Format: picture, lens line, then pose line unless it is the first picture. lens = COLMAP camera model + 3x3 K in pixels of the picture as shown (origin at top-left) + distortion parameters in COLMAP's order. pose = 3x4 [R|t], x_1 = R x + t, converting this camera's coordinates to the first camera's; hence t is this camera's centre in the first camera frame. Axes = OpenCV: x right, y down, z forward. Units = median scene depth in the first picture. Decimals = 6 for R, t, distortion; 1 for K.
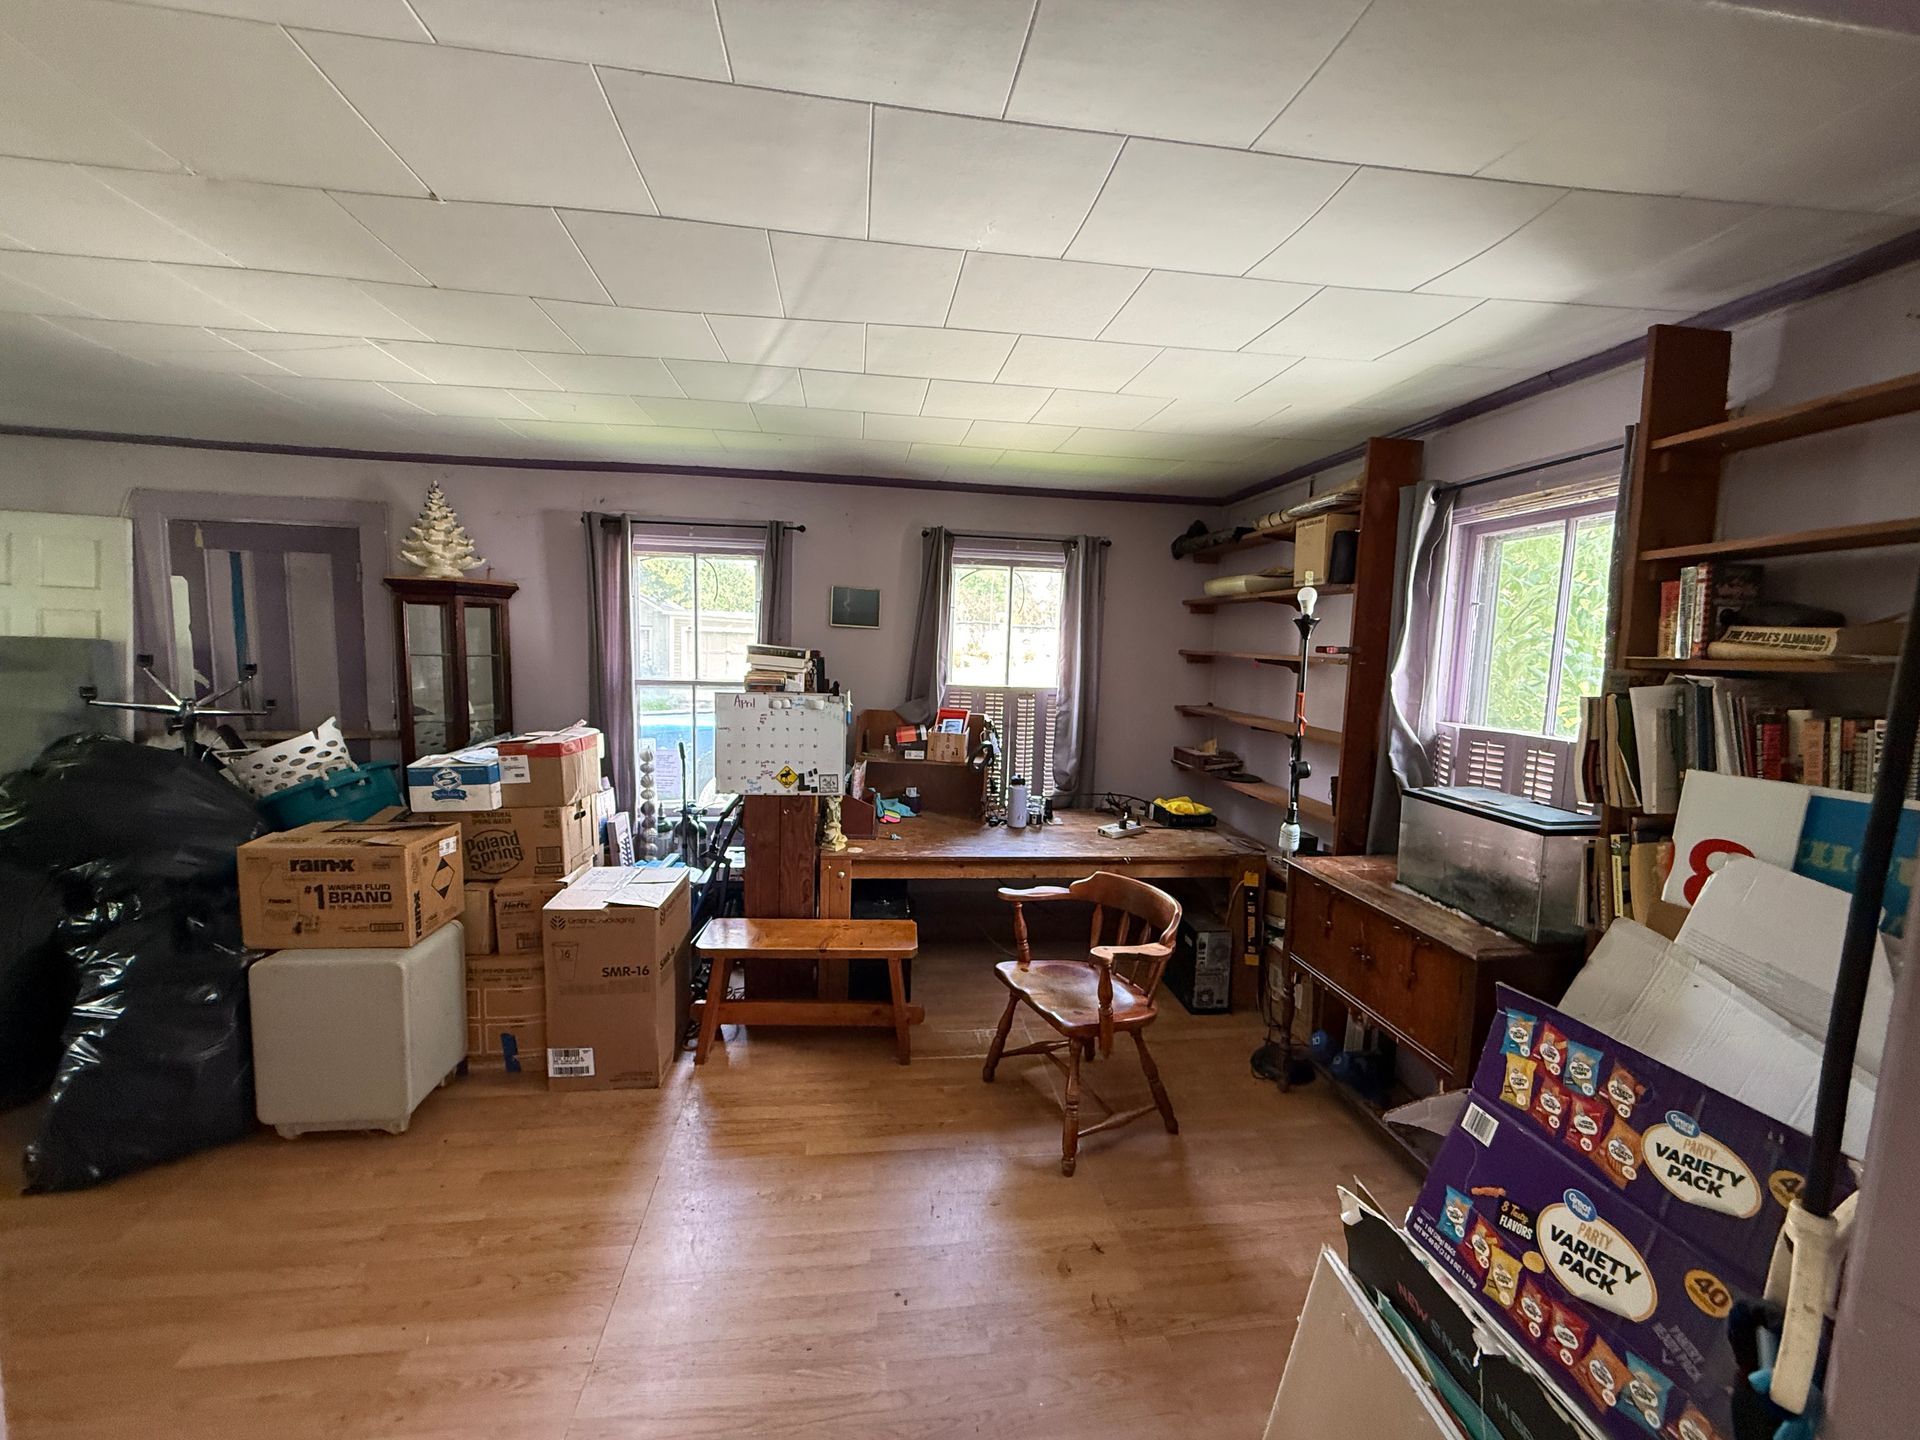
lens RADIAL K [[765.0, 0, 948.4], [0, 765.0, 718.1], [0, 0, 1]] dist [0.000074, 0.000015]
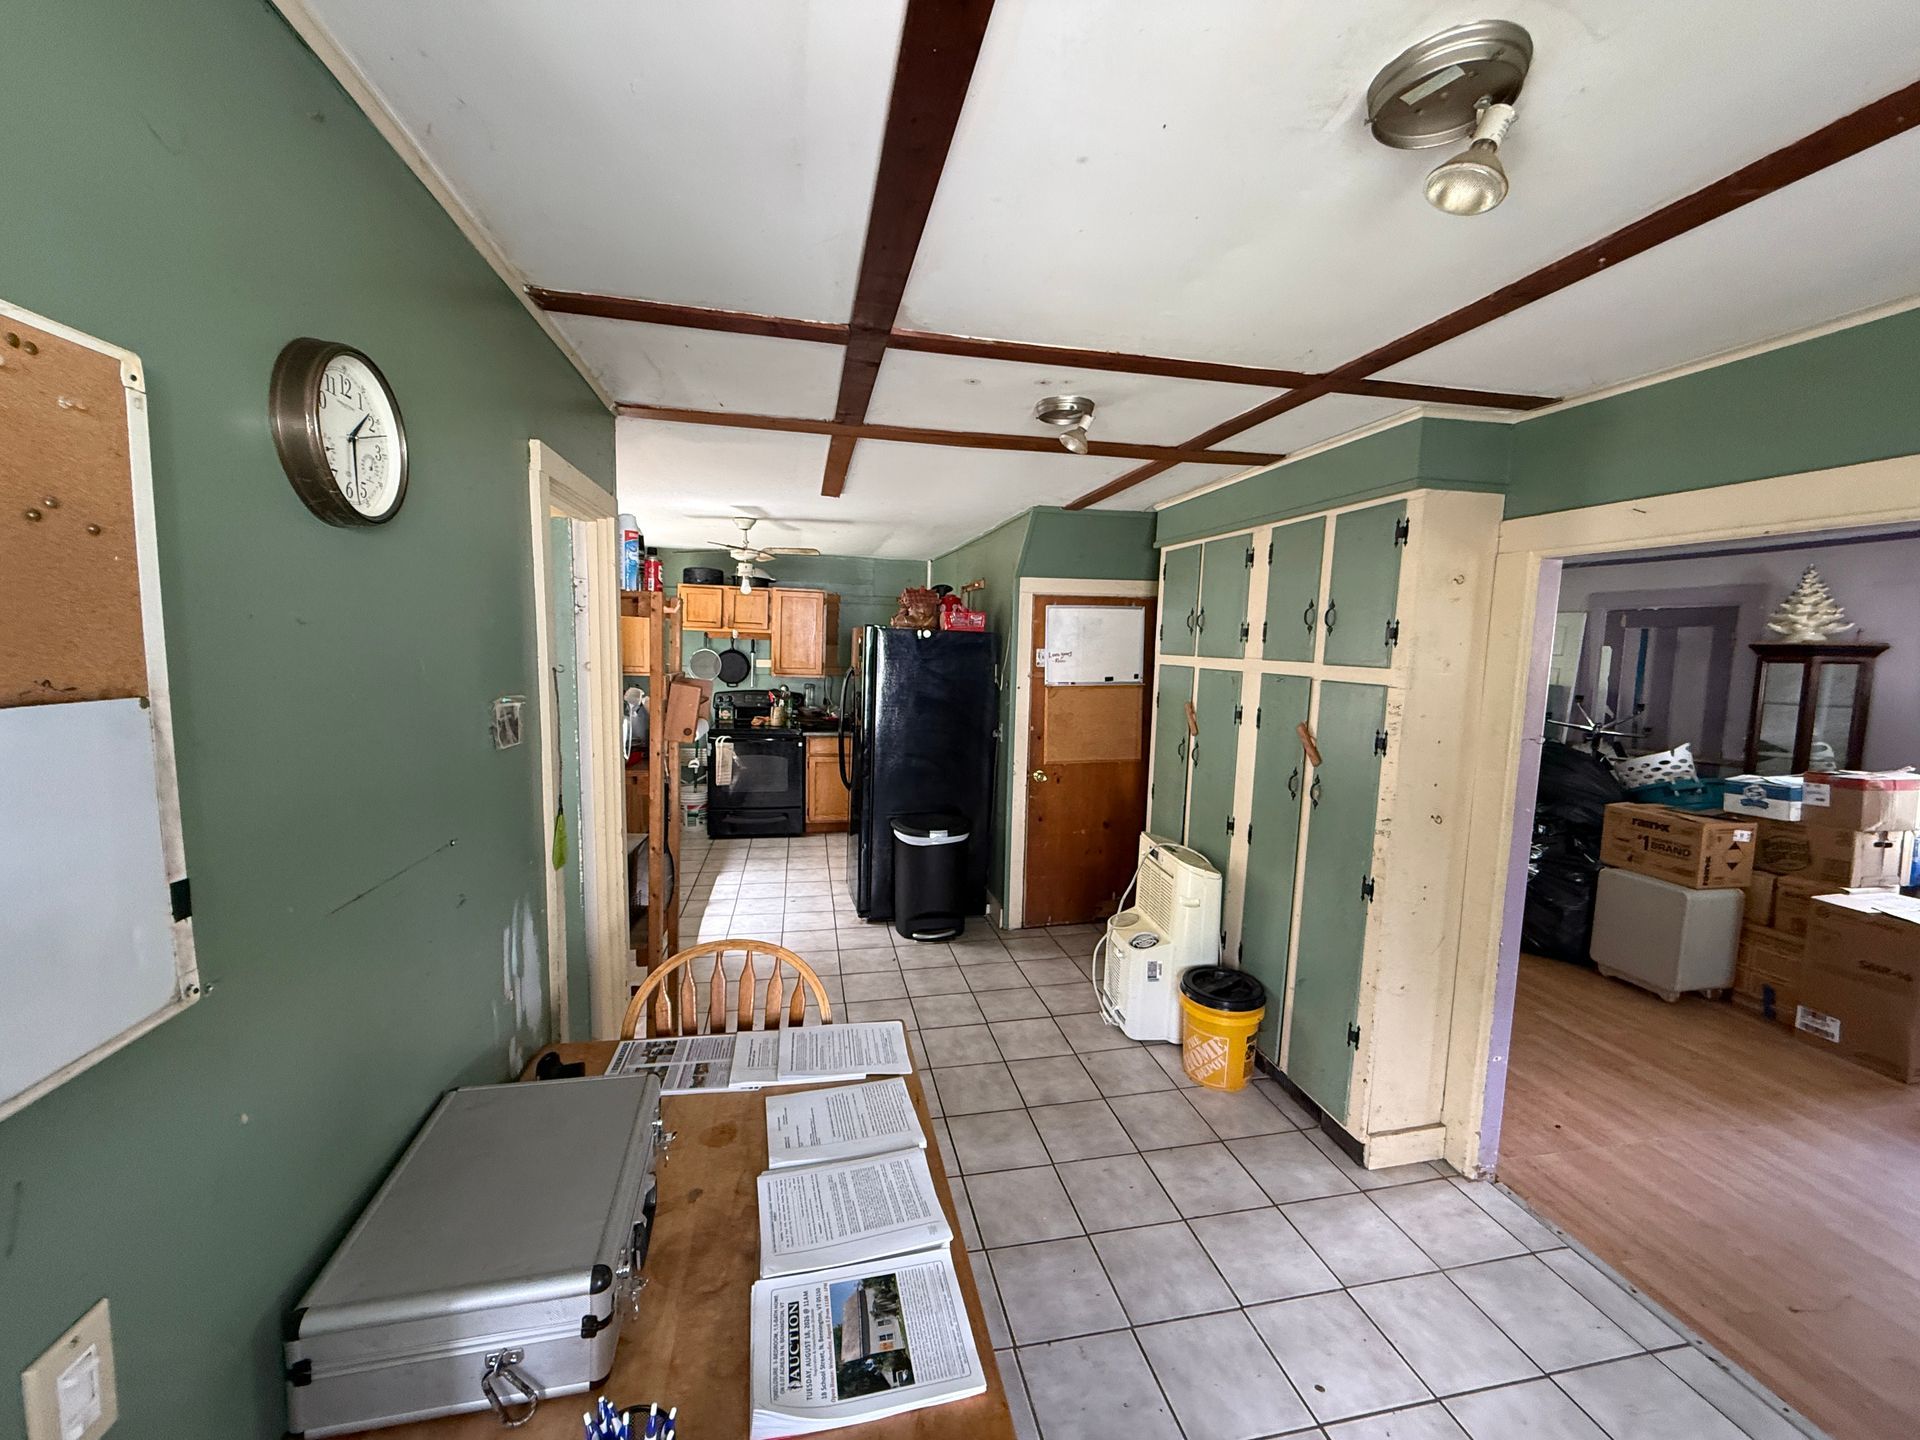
lens RADIAL K [[765.0, 0, 961.2], [0, 765.0, 725.5], [0, 0, 1]] dist [0.000074, 0.000015]
pose [[0.079767, 0.076257, -0.993892, 0.612639], [-0.118335, 0.990743, 0.066518, 0.037841], [0.989765, 0.112306, 0.088053, -0.575224]]
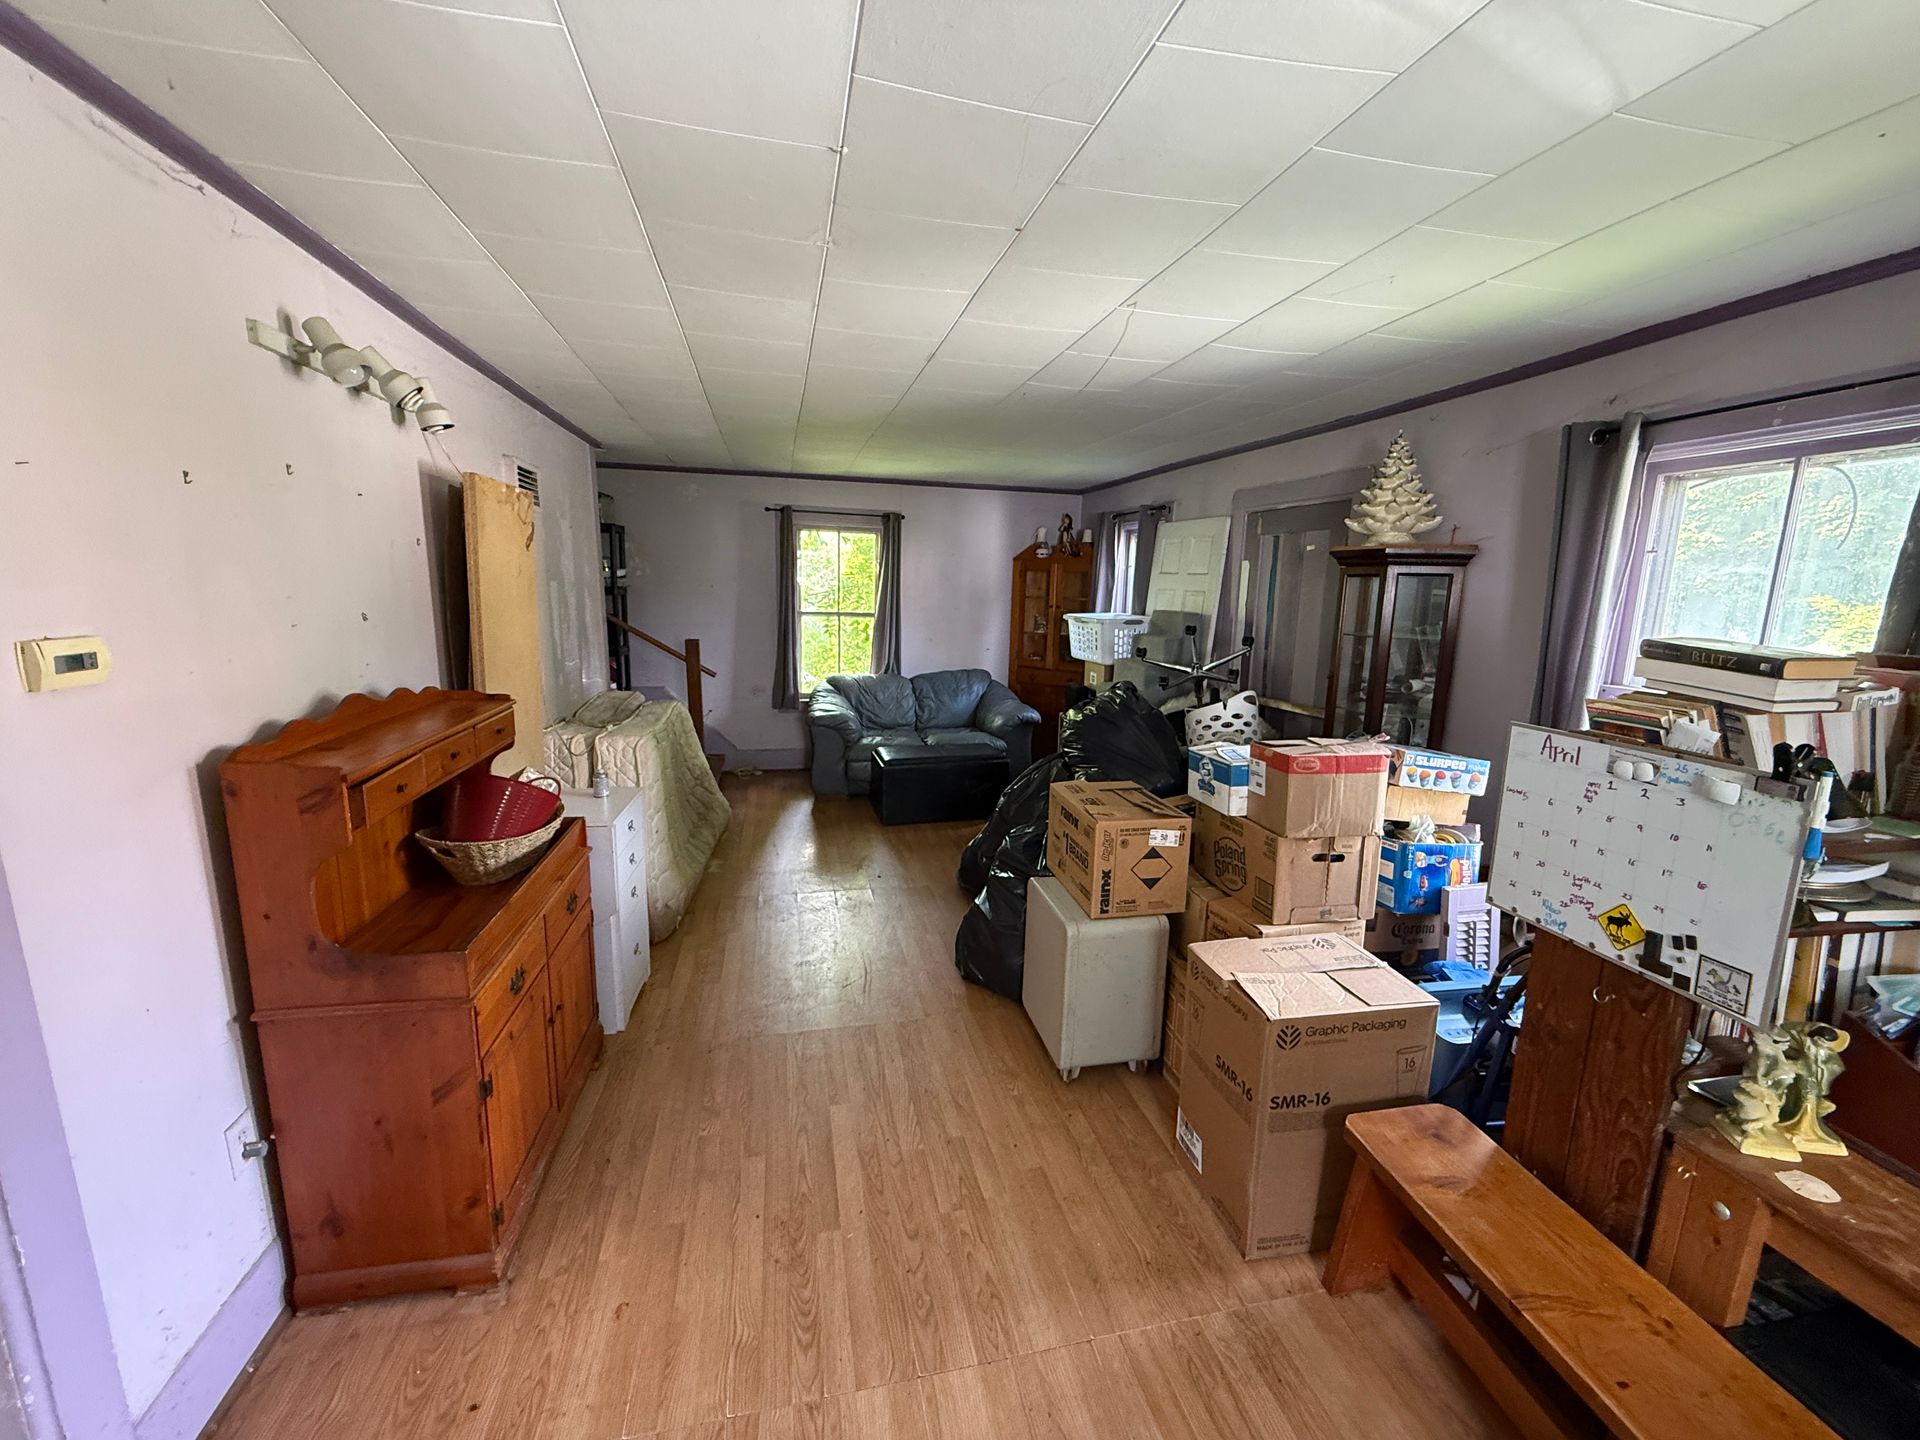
lens RADIAL K [[765.0, 0, 968.9], [0, 765.0, 719.7], [0, 0, 1]] dist [0.000074, 0.000015]
pose [[0.096014, 0.147948, -0.984323, 0.213370], [-0.116684, 0.983747, 0.136480, -0.071783], [0.988517, 0.101751, 0.111717, 0.613536]]
